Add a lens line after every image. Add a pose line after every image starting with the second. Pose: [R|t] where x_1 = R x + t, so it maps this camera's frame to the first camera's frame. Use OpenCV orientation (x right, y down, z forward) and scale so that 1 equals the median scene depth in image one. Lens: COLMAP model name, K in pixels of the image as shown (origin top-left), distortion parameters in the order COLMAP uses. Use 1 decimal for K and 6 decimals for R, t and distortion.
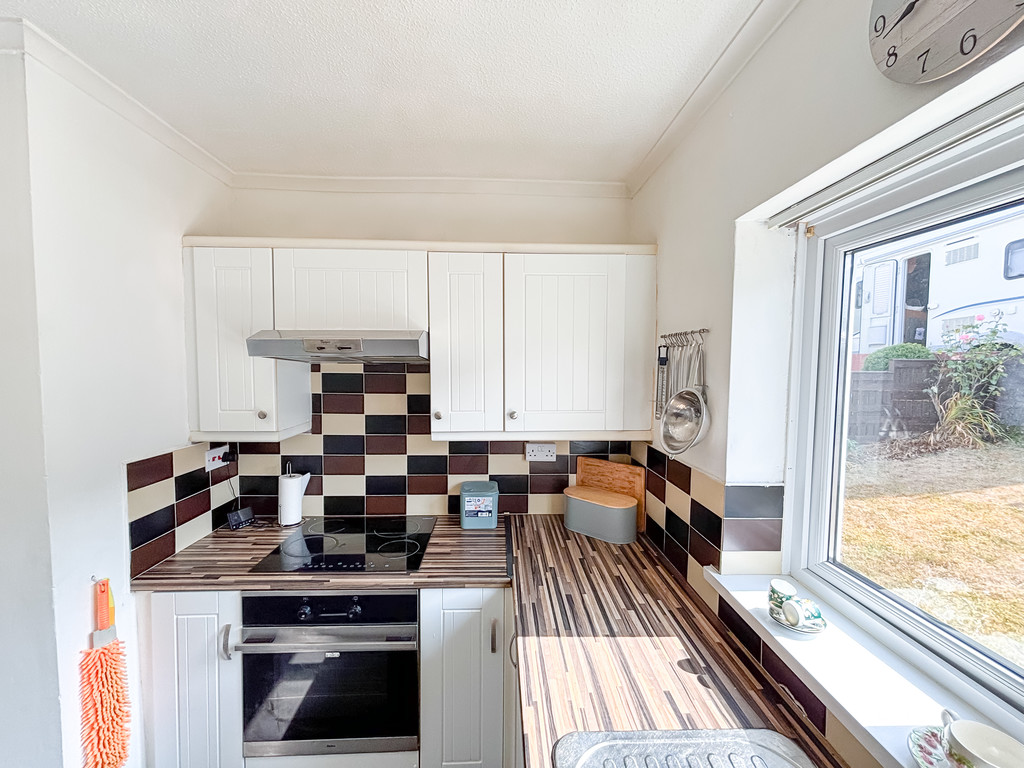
lens RADIAL K [[408.4, 0, 513.2], [0, 408.4, 381.4], [0, 0, 1]] dist [-0.001795, 0.000086]
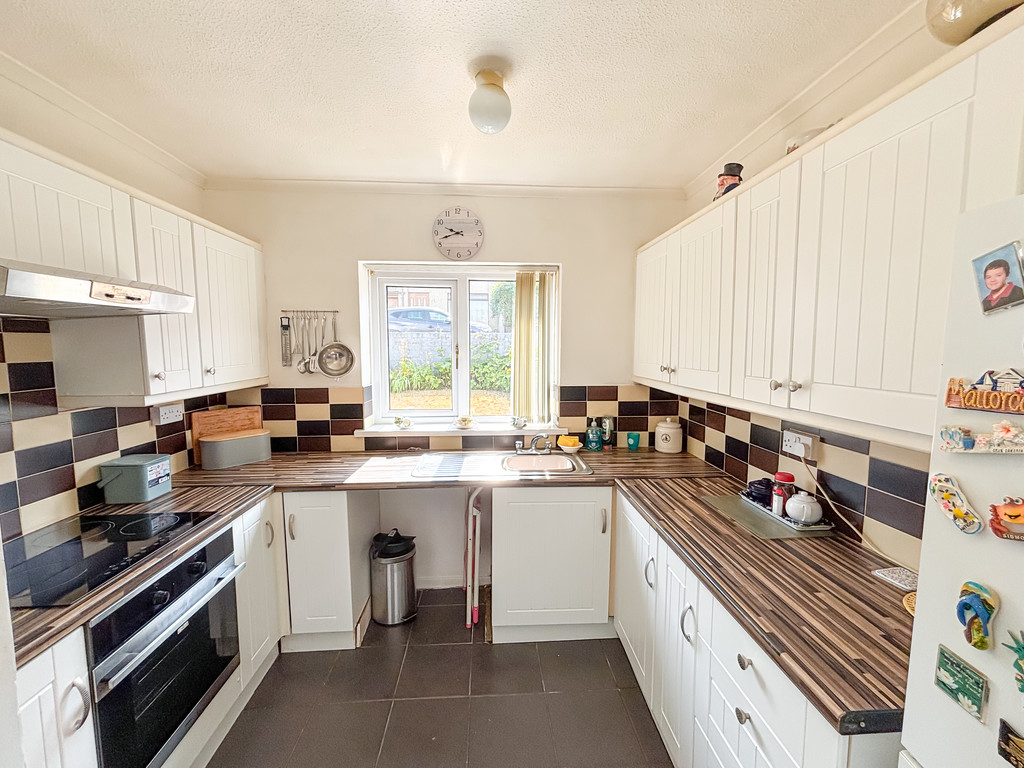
lens RADIAL K [[408.4, 0, 513.2], [0, 408.4, 381.4], [0, 0, 1]] dist [-0.001795, 0.000086]
pose [[-0.026731, -0.098060, 0.994821, -1.141105], [0.043332, 0.994128, 0.099156, 0.034946], [-0.998703, 0.045758, -0.022325, 0.191165]]
